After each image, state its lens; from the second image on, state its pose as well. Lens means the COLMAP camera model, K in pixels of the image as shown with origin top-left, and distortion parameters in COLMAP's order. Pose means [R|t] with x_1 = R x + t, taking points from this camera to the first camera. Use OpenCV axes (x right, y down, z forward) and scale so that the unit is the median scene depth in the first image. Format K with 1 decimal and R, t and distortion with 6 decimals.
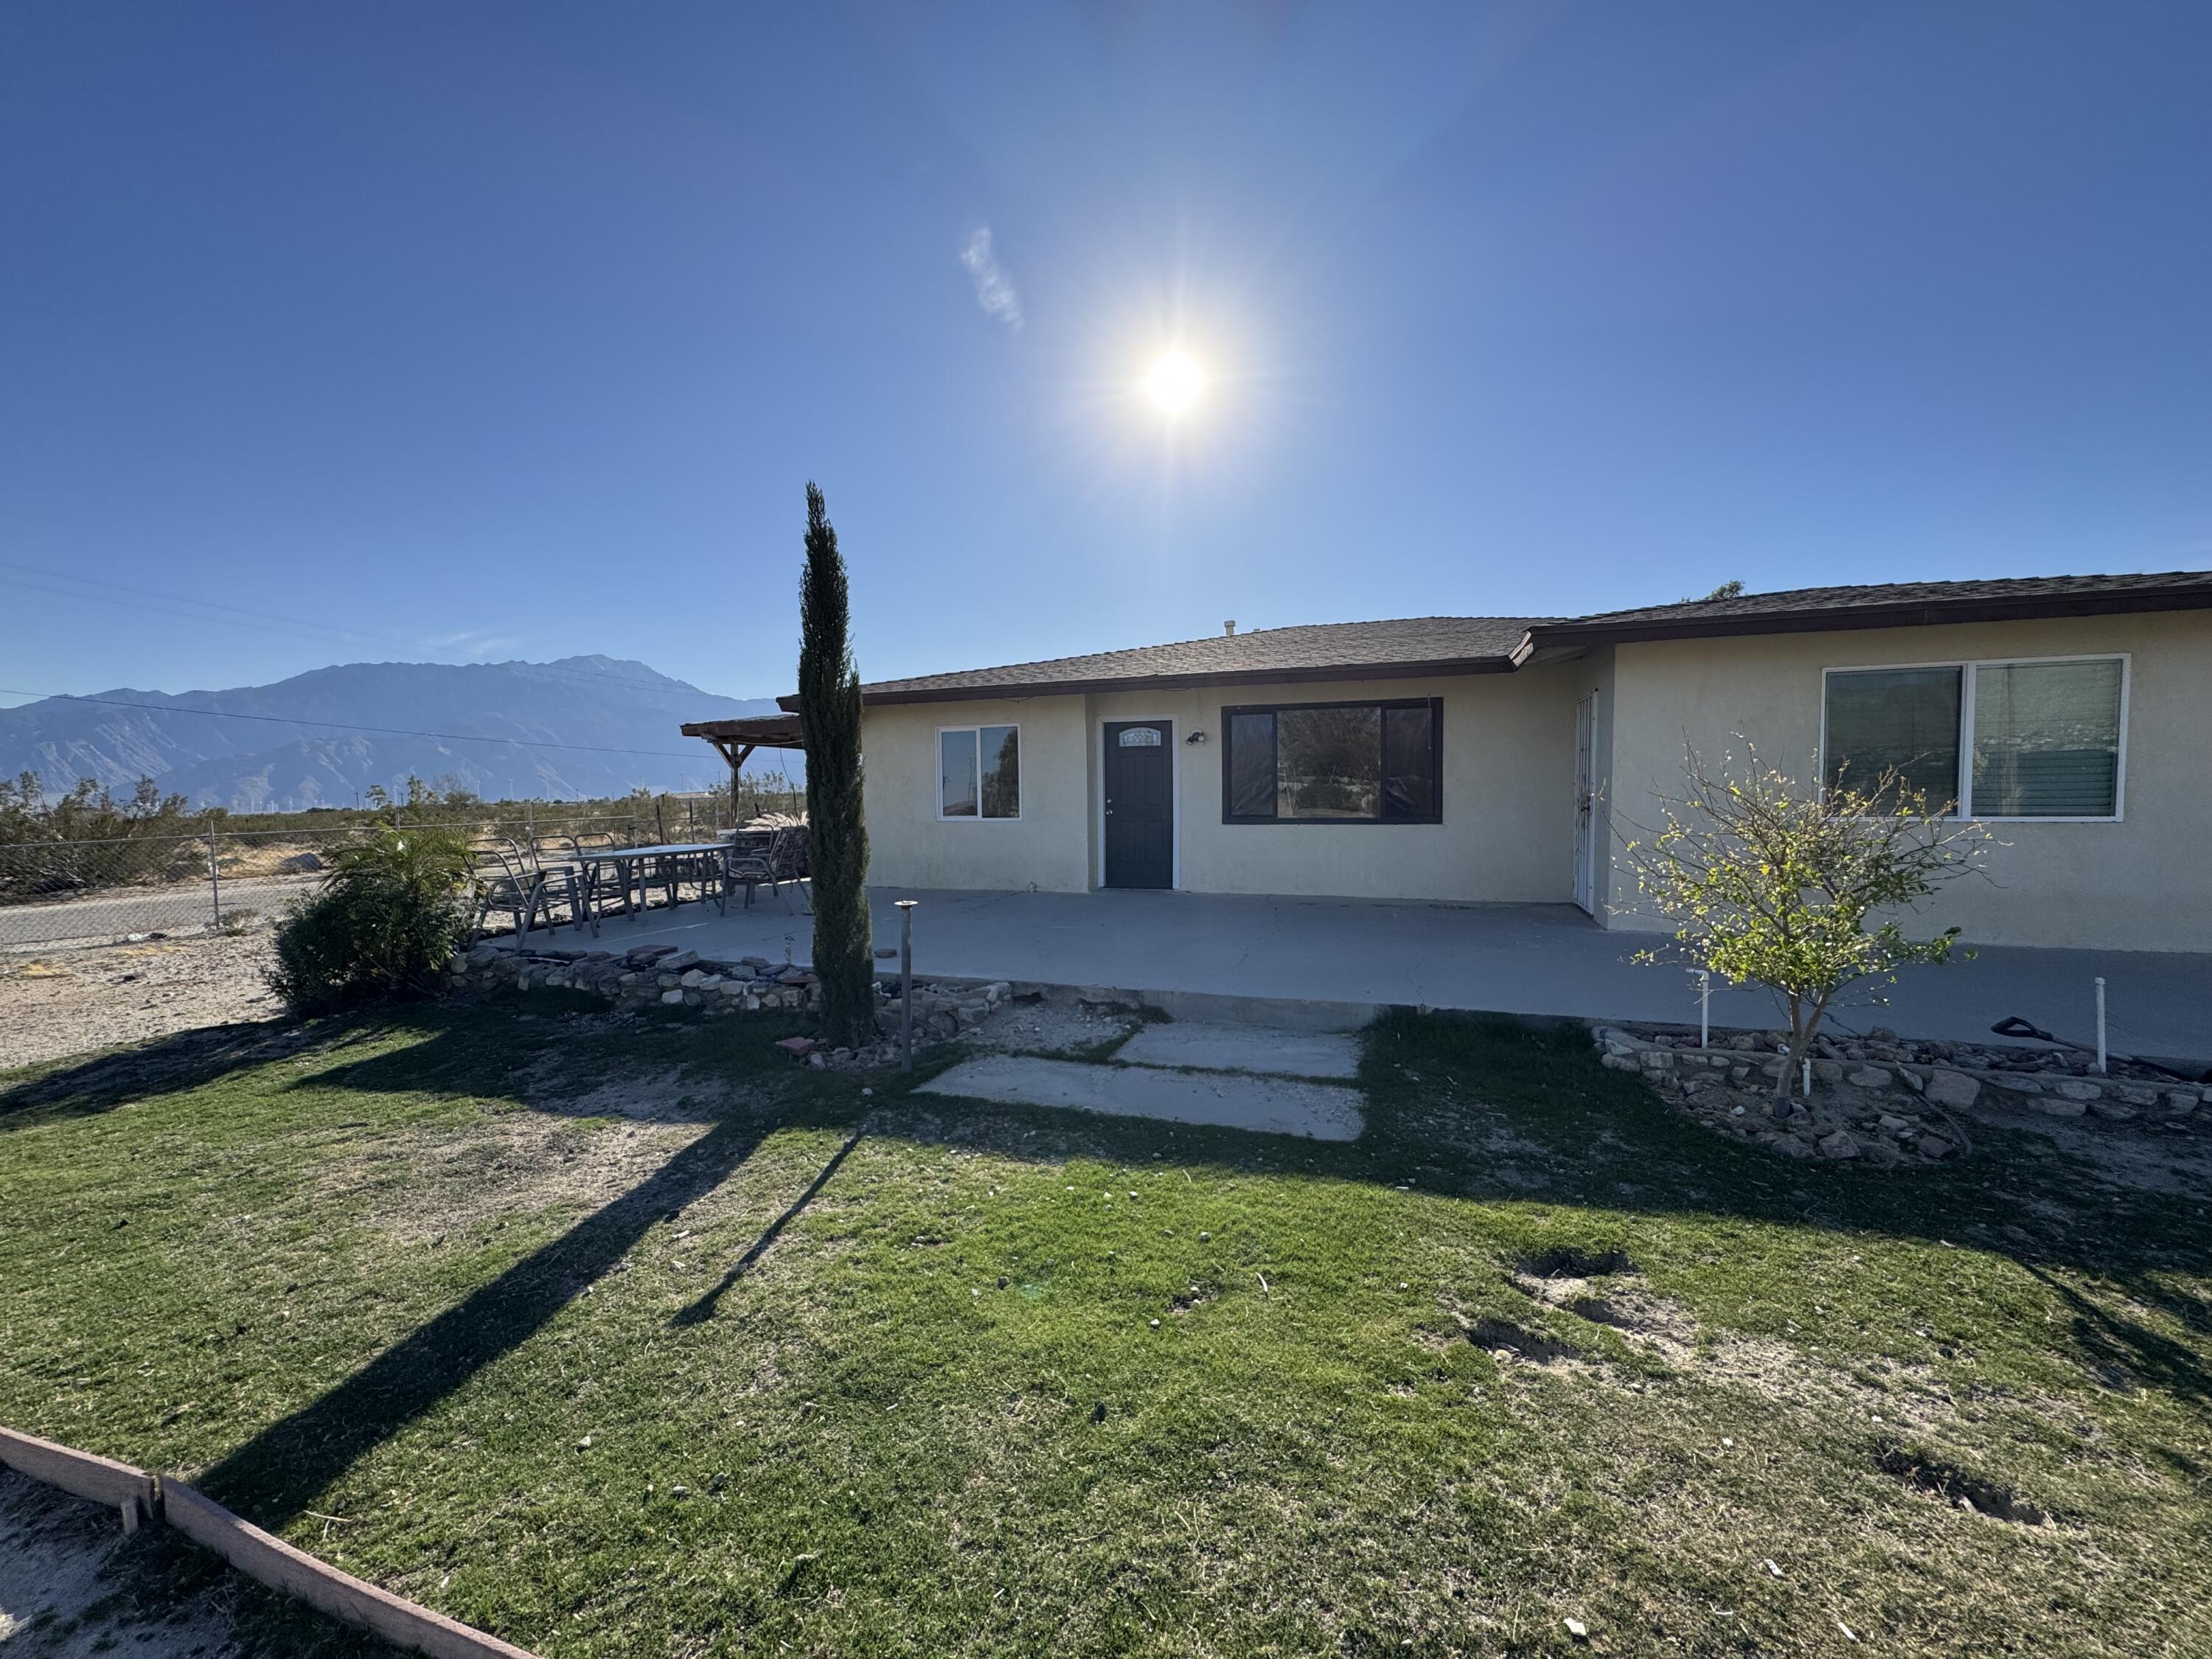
lens RADIAL K [[881.2, 0, 1105.8], [0, 881.2, 826.1], [0, 0, 1]] dist [-0.002055, 0.000485]
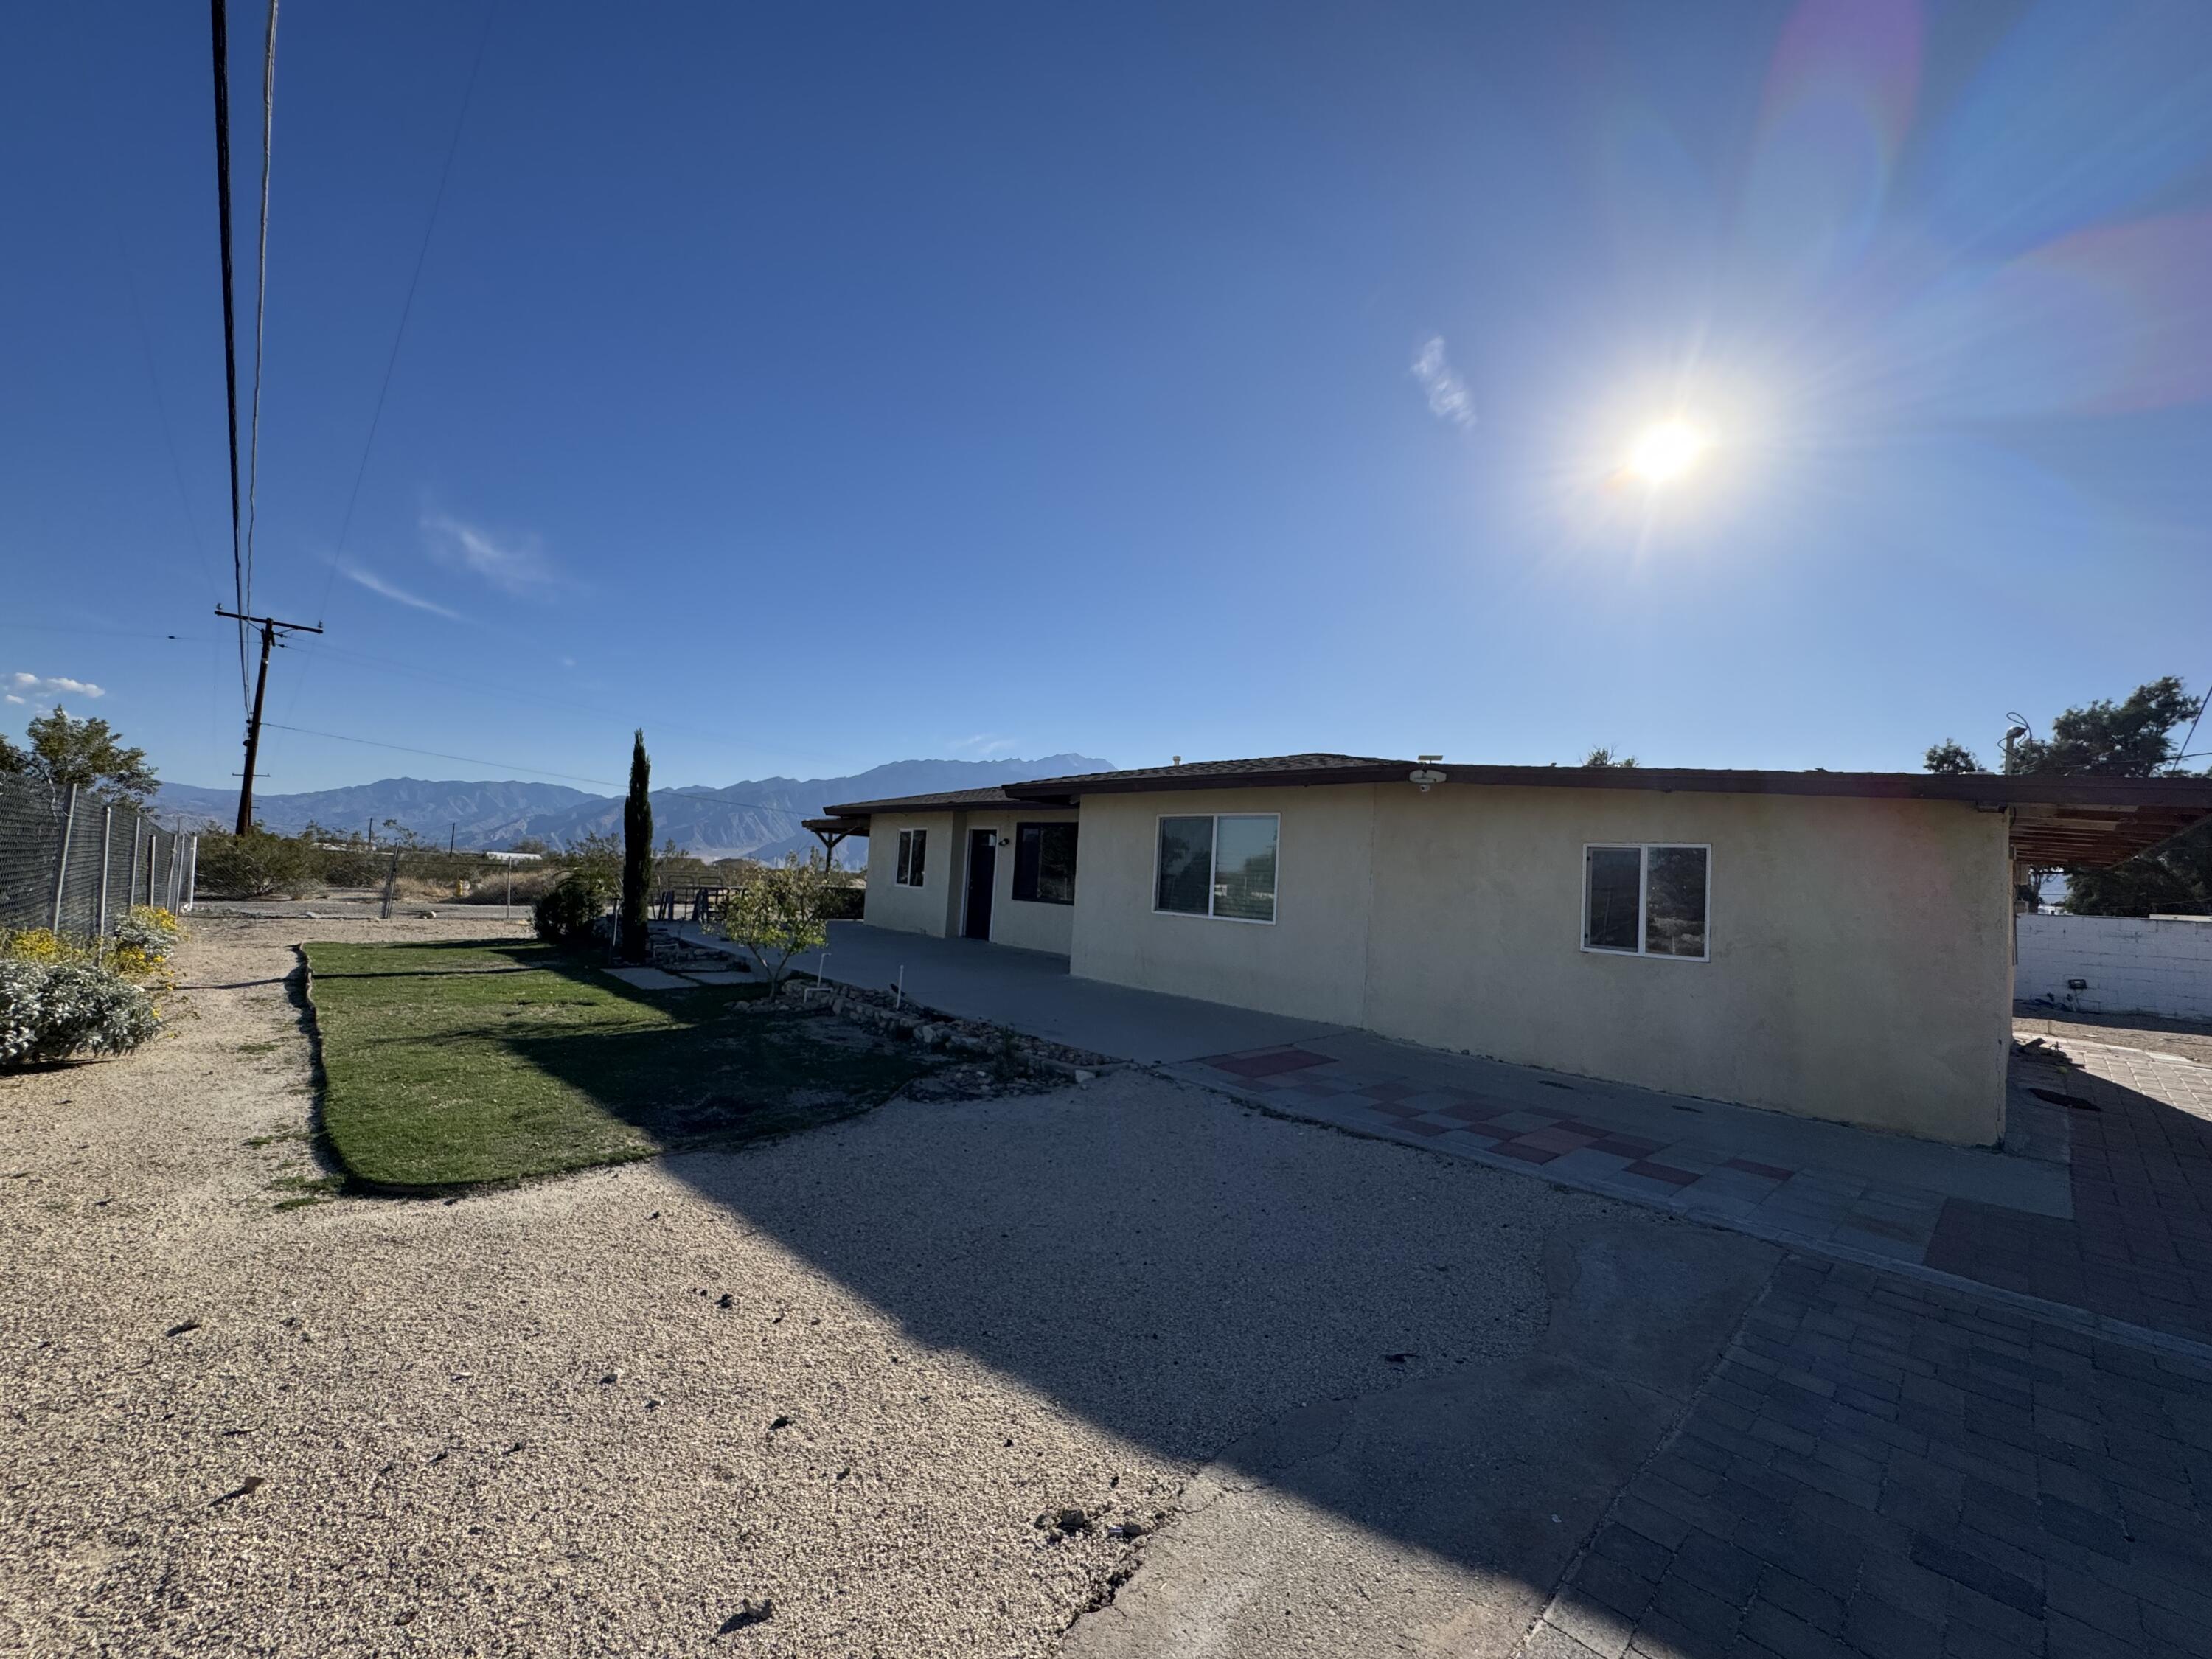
lens RADIAL K [[886.8, 0, 1106.0], [0, 886.8, 829.5], [0, 0, 1]] dist [-0.002234, 0.000101]
pose [[0.889633, 0.040431, -0.454882, 2.138342], [-0.088947, 0.992338, -0.085756, -0.013860], [0.447930, 0.116751, 0.886413, -0.632484]]
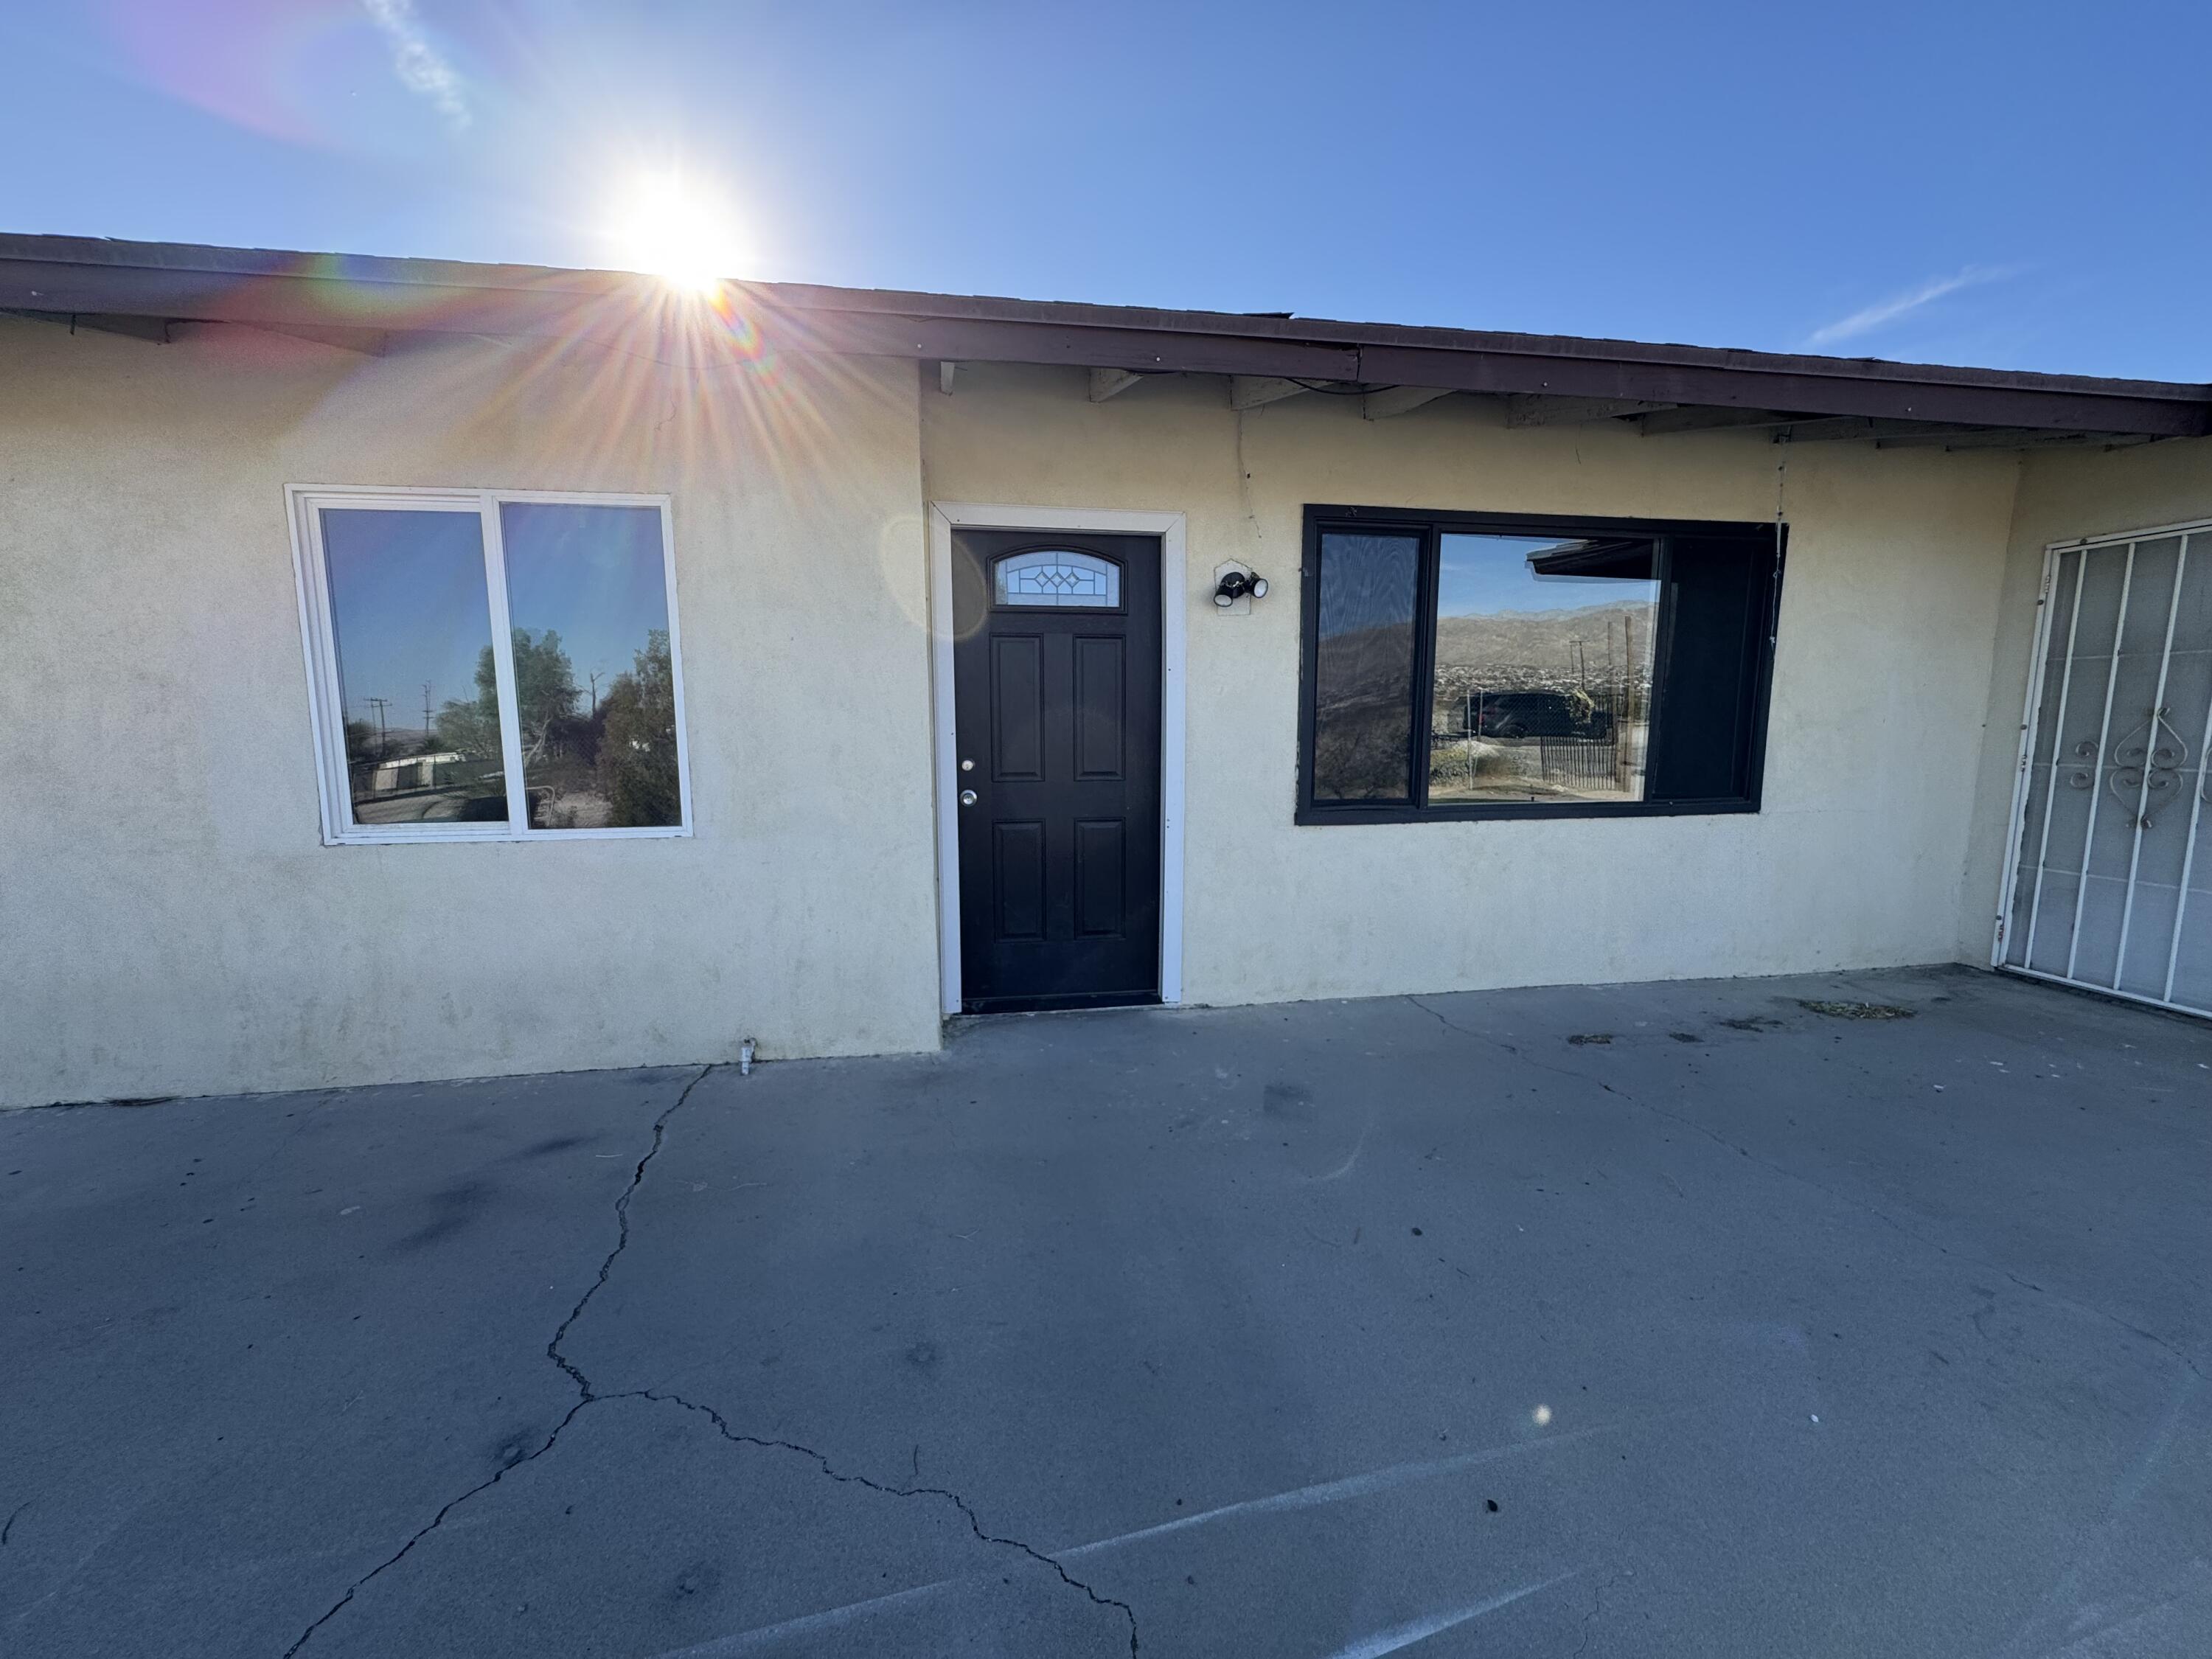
lens RADIAL K [[881.2, 0, 1105.8], [0, 881.2, 826.1], [0, 0, 1]] dist [-0.002055, 0.000485]
pose [[0.877988, -0.048994, 0.476169, -0.266280], [0.013020, 0.996825, 0.078557, -0.072248], [-0.478505, -0.062772, 0.875838, 1.575718]]
